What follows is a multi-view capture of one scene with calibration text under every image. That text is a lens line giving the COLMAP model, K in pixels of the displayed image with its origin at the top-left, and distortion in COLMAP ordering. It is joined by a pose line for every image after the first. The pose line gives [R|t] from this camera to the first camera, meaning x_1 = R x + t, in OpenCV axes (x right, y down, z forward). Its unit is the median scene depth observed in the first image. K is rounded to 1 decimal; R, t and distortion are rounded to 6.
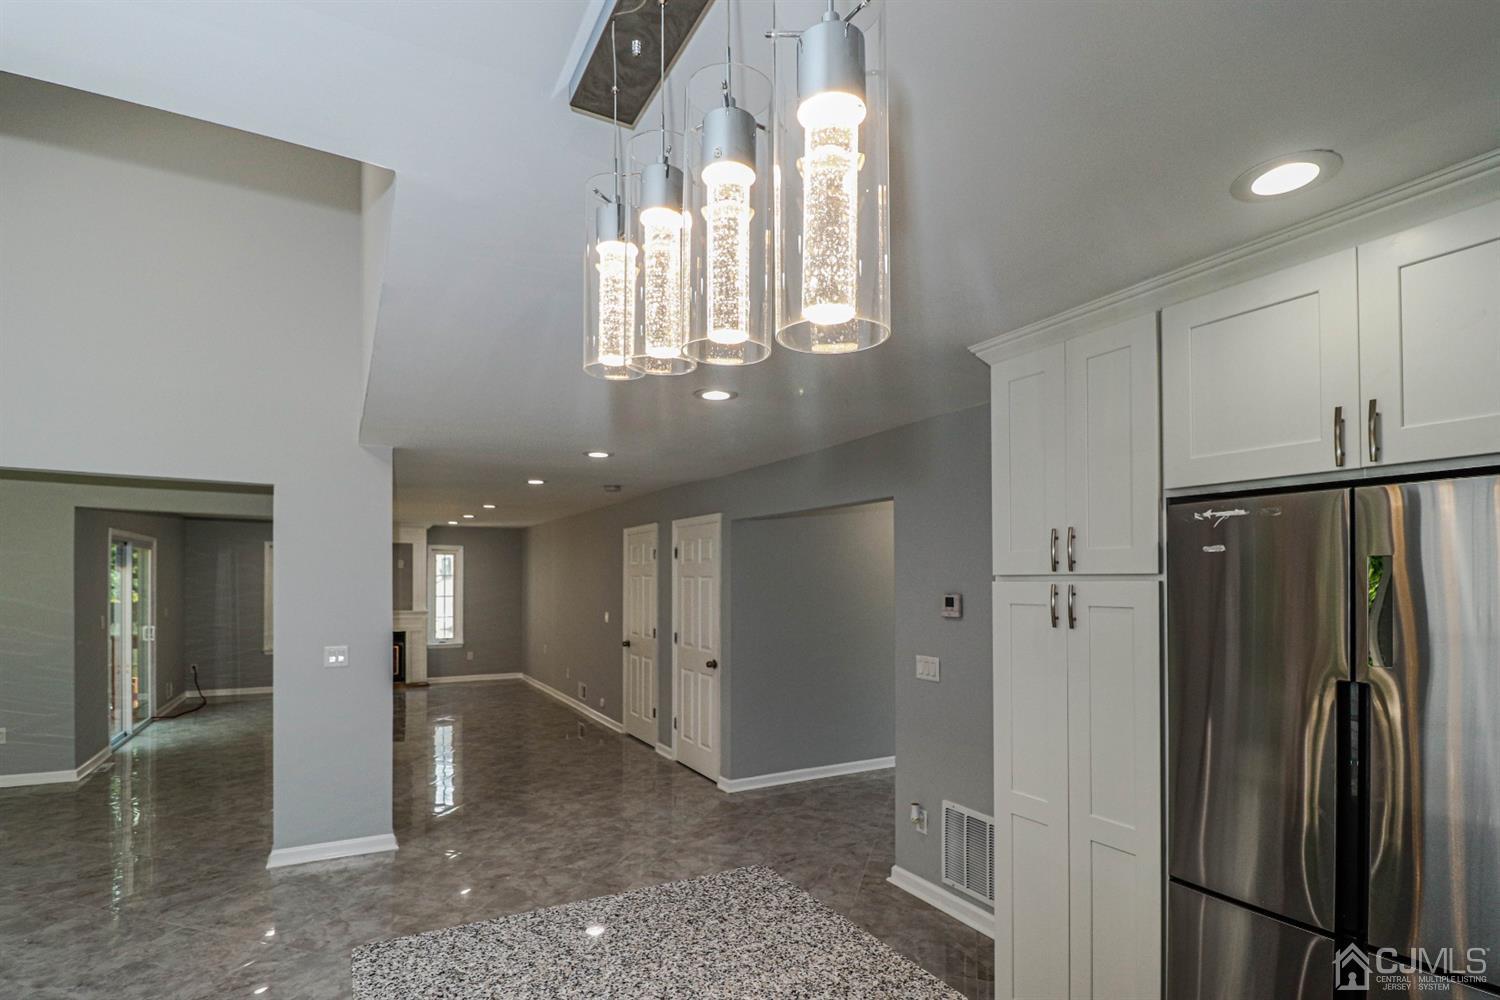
lens RADIAL K [[729.4, 0, 761.4], [0, 729.4, 570.3], [0, 0, 1]] dist [-0.005916, -0.010797]
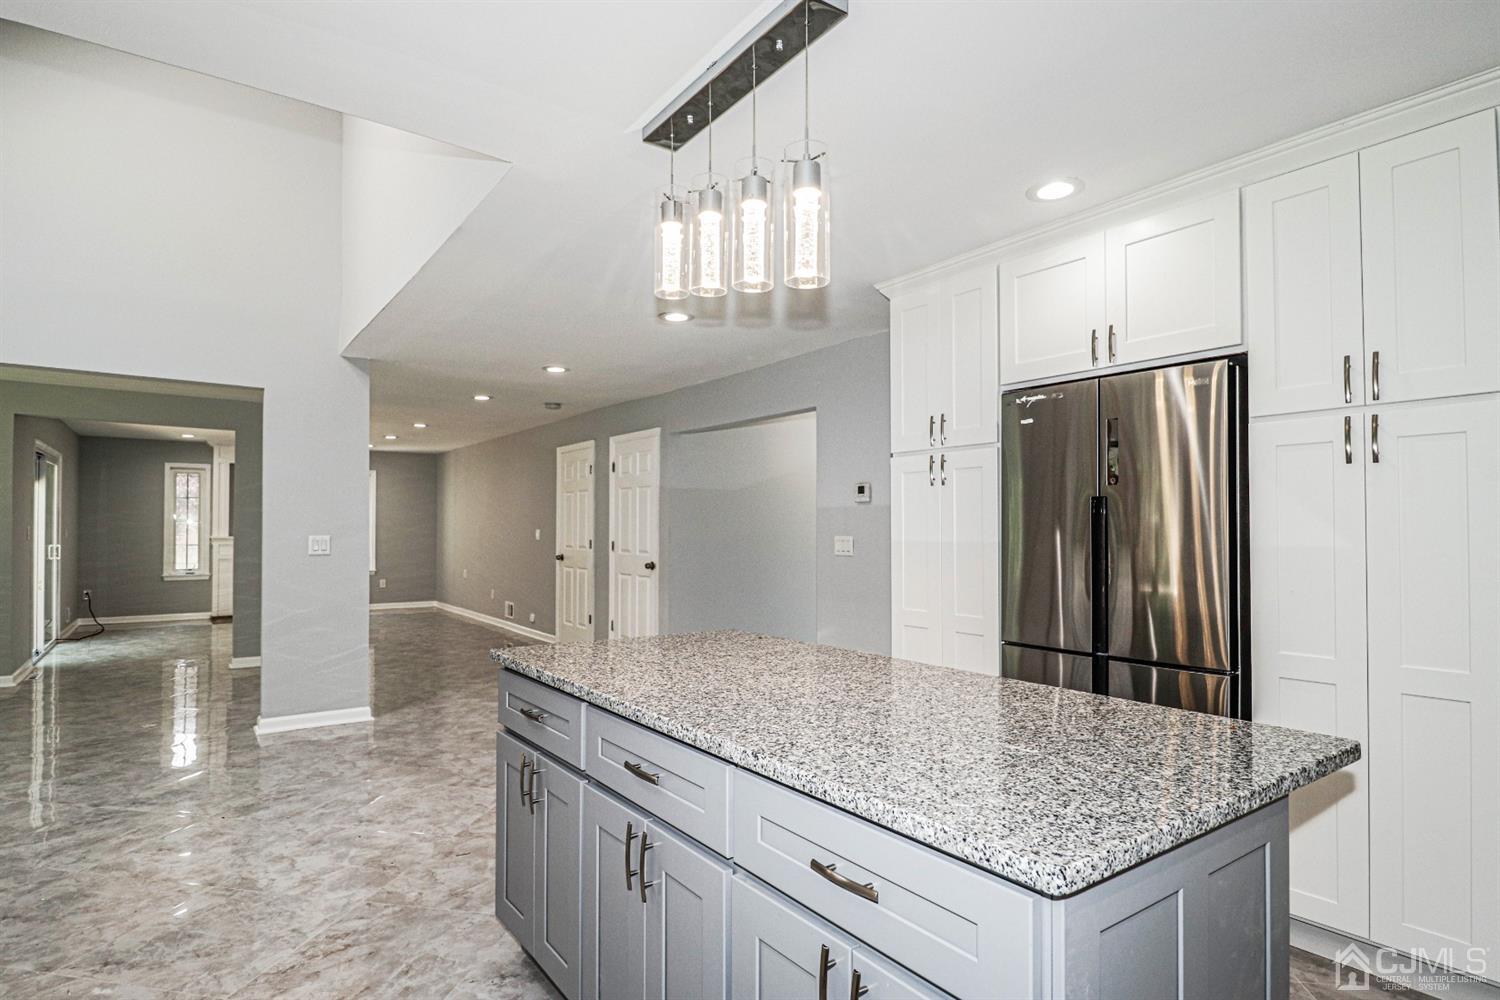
lens RADIAL K [[778.3, 0, 742.3], [0, 778.3, 513.2], [0, 0, 1]] dist [-0.007321, -0.005297]
pose [[0.995688, 0.003269, 0.092708, -0.038870], [-0.003150, 0.999994, -0.001433, 0.050847], [-0.092712, 0.001135, 0.995692, -0.175925]]
